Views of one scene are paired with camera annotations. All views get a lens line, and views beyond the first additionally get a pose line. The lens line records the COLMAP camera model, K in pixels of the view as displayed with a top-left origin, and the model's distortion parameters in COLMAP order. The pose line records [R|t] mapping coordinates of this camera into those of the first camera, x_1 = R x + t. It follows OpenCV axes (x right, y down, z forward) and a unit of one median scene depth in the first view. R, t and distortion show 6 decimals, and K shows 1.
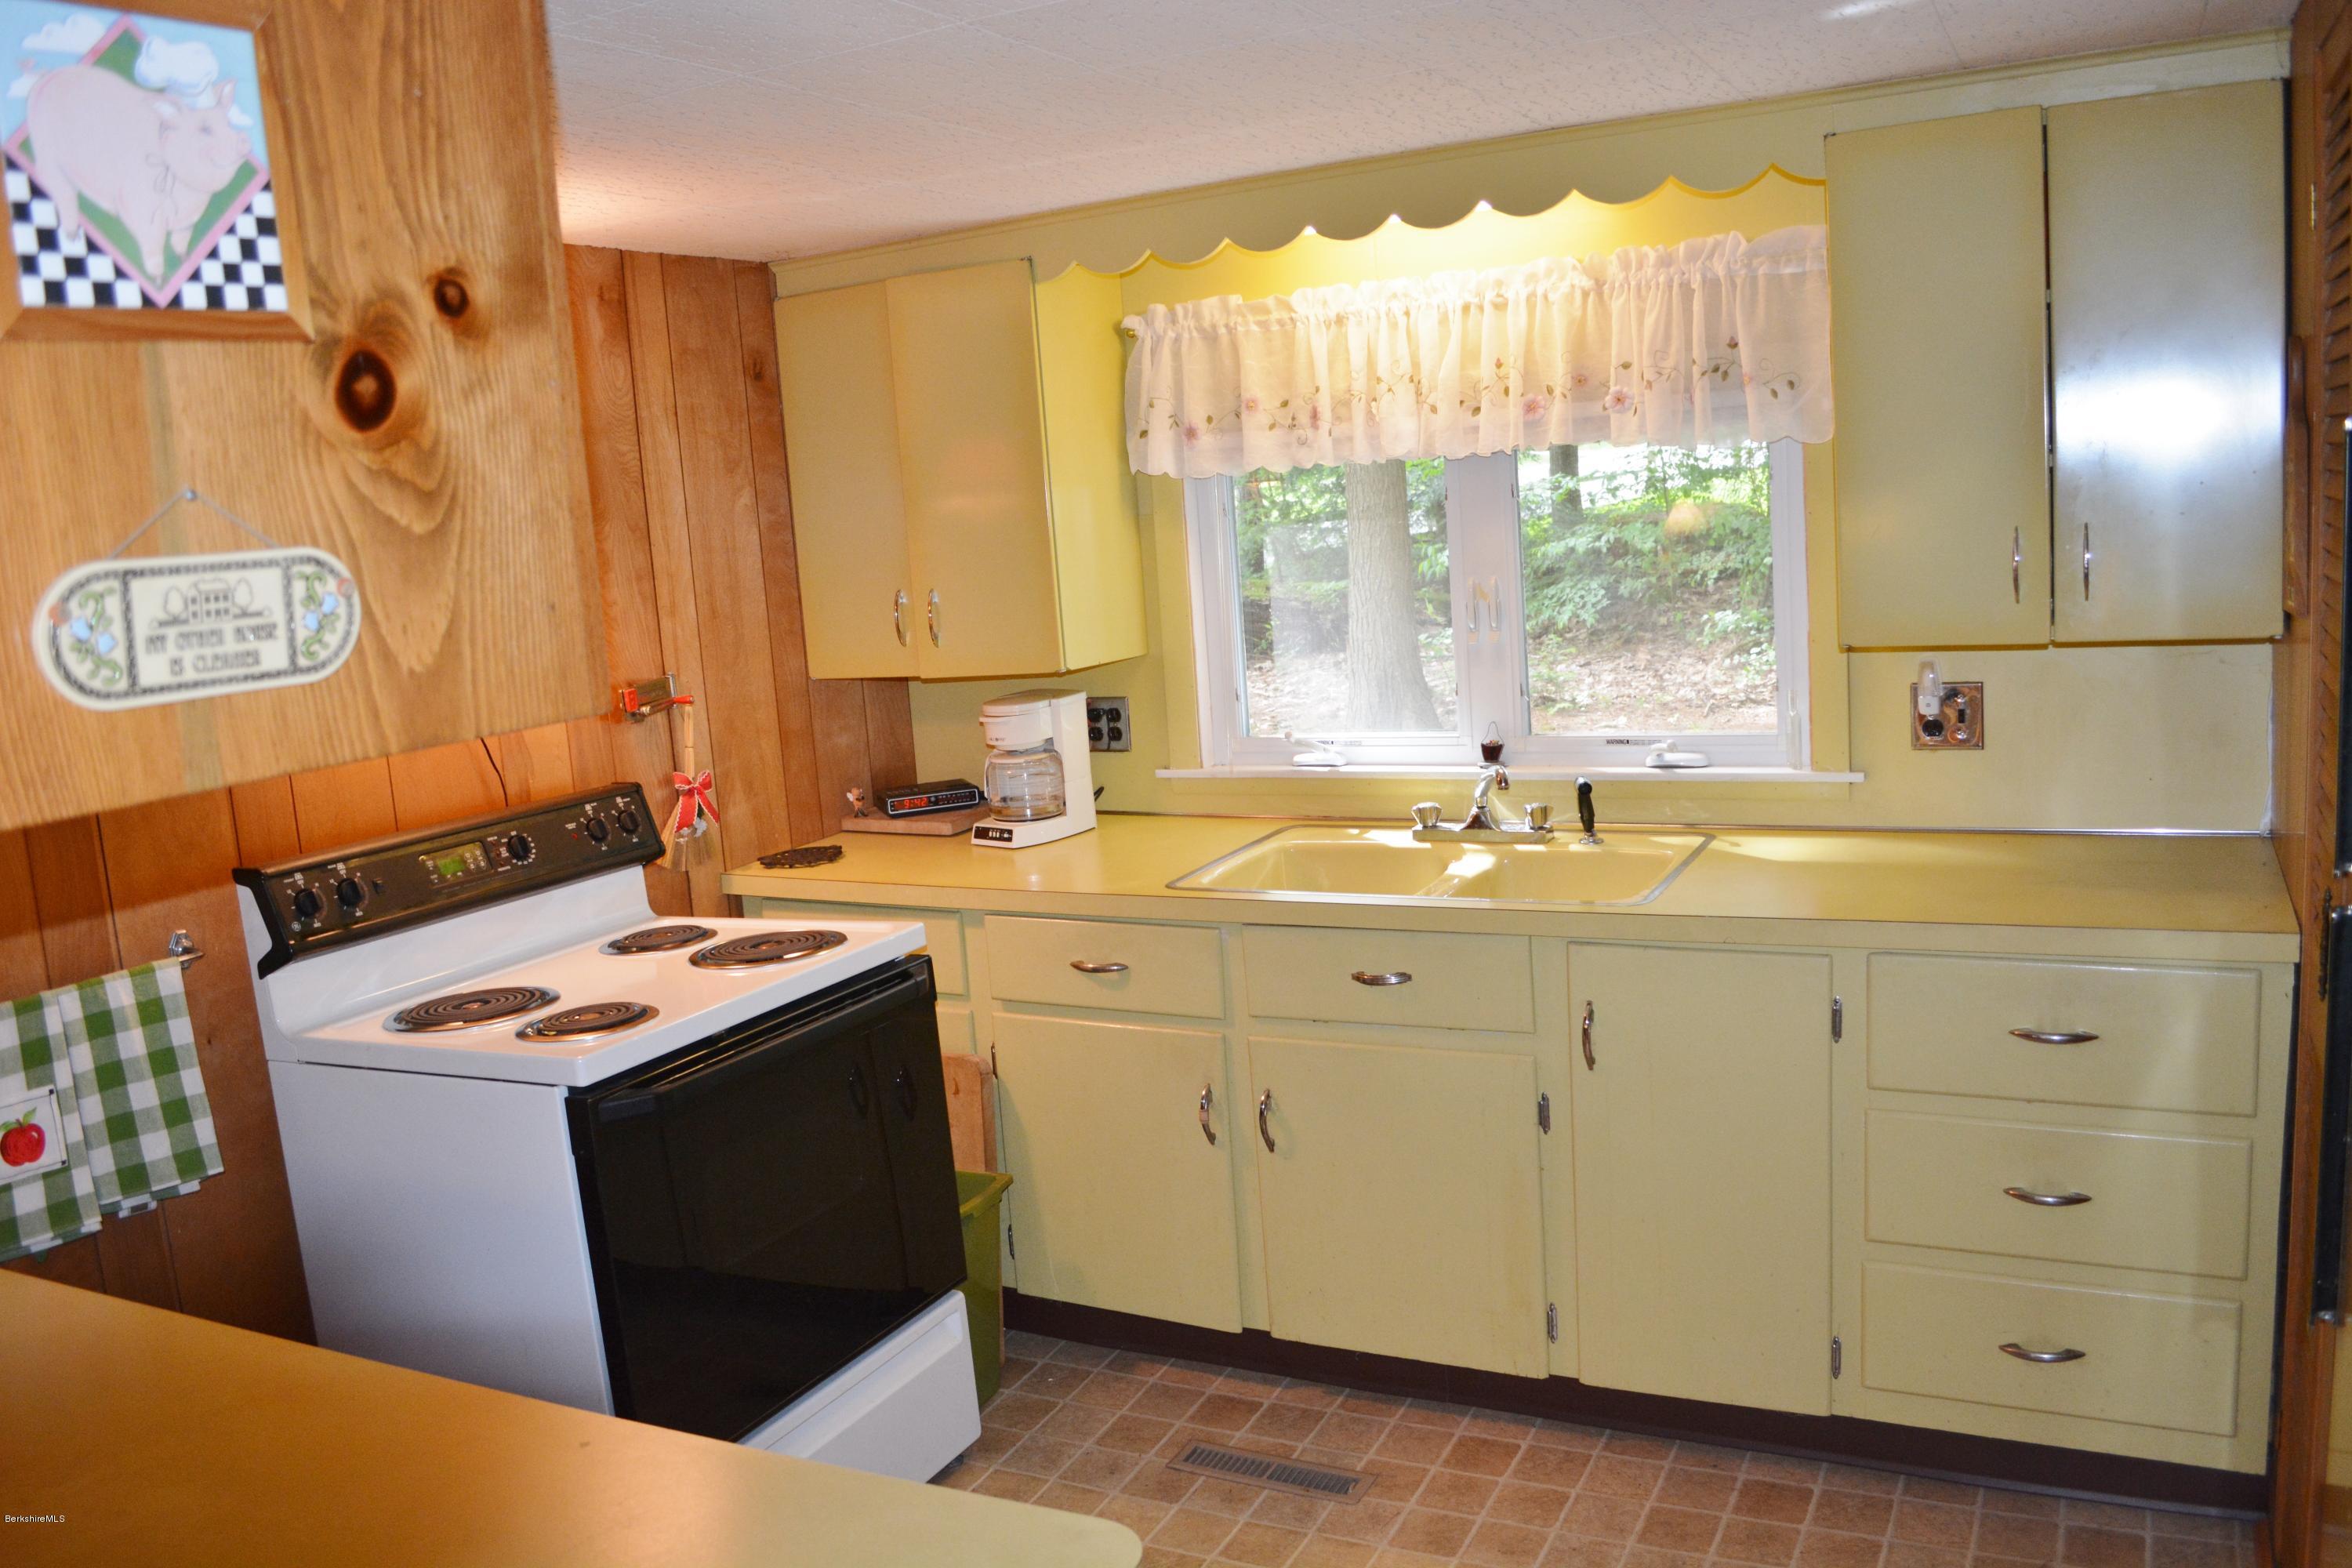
lens RADIAL K [[1830.8, 0, 1177.4], [0, 1830.8, 779.8], [0, 0, 1]] dist [-0.081468, 0.017243]
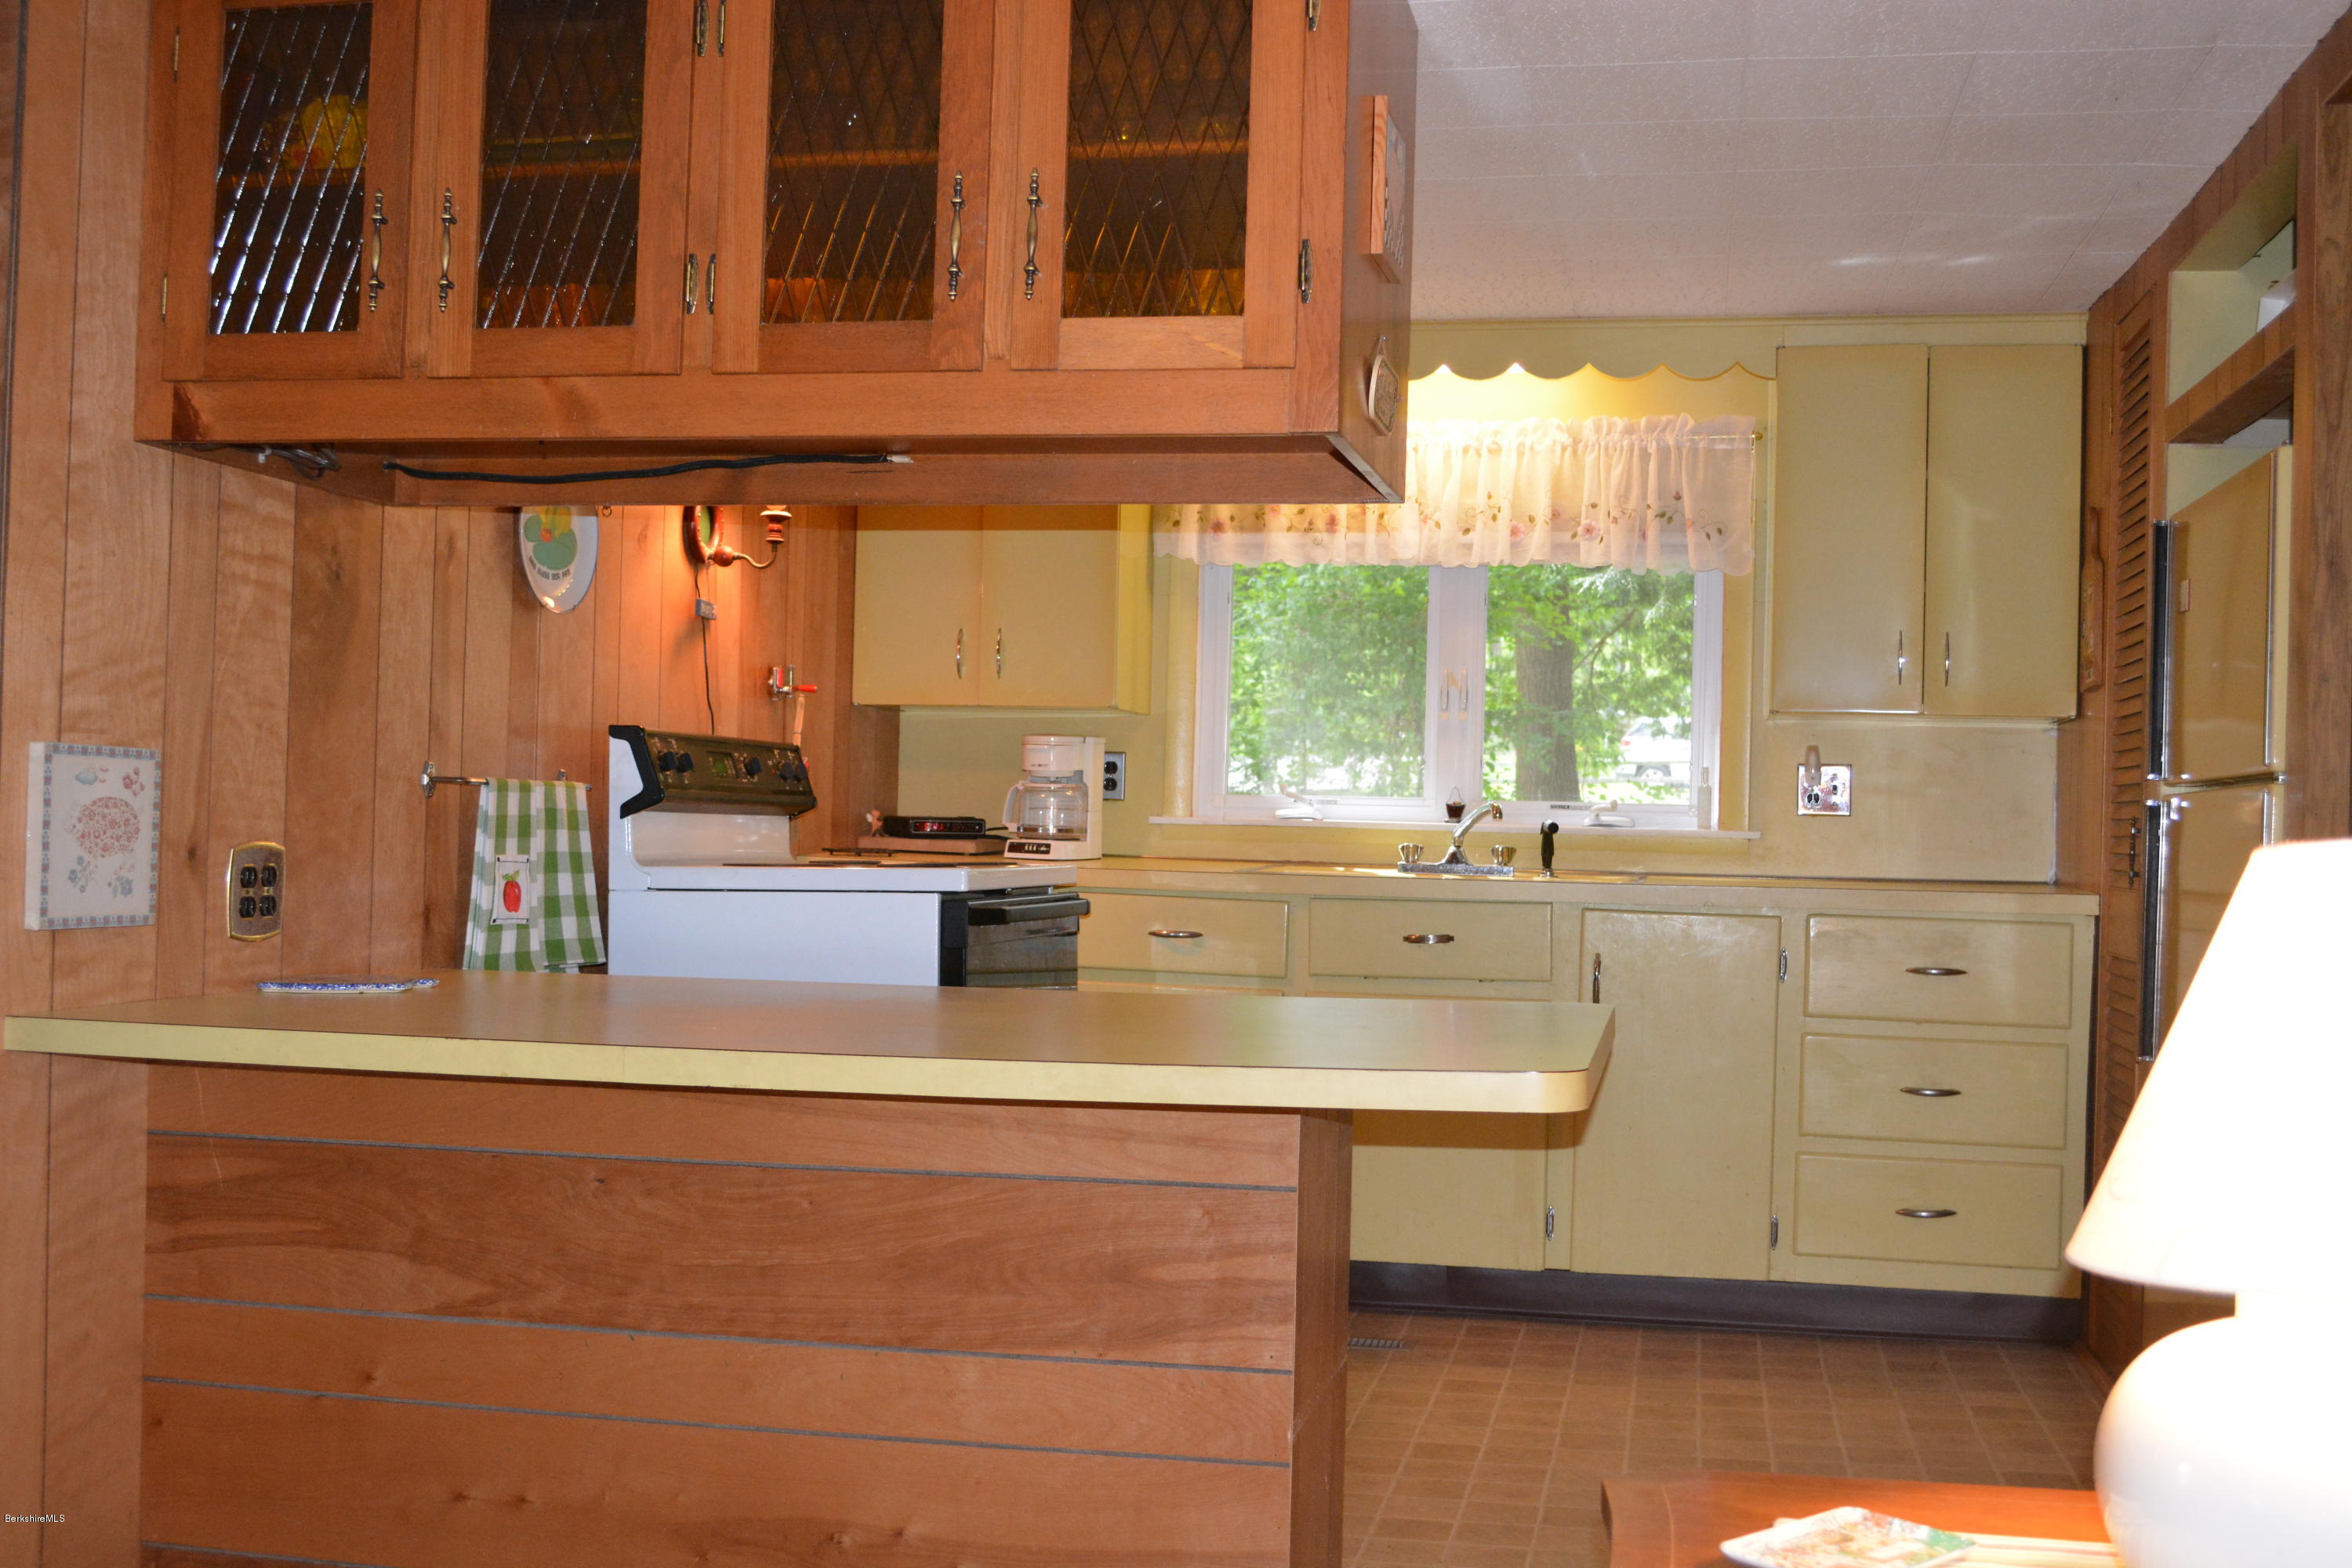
lens RADIAL K [[2486.2, 0, 1174.6], [0, 2486.2, 788.9], [0, 0, 1]] dist [-0.020120, 0.000000]
pose [[0.956934, 0.101133, 0.272119, -0.505484], [-0.053173, 0.982560, -0.178181, 0.304270], [-0.285393, 0.156039, 0.945623, -0.560856]]
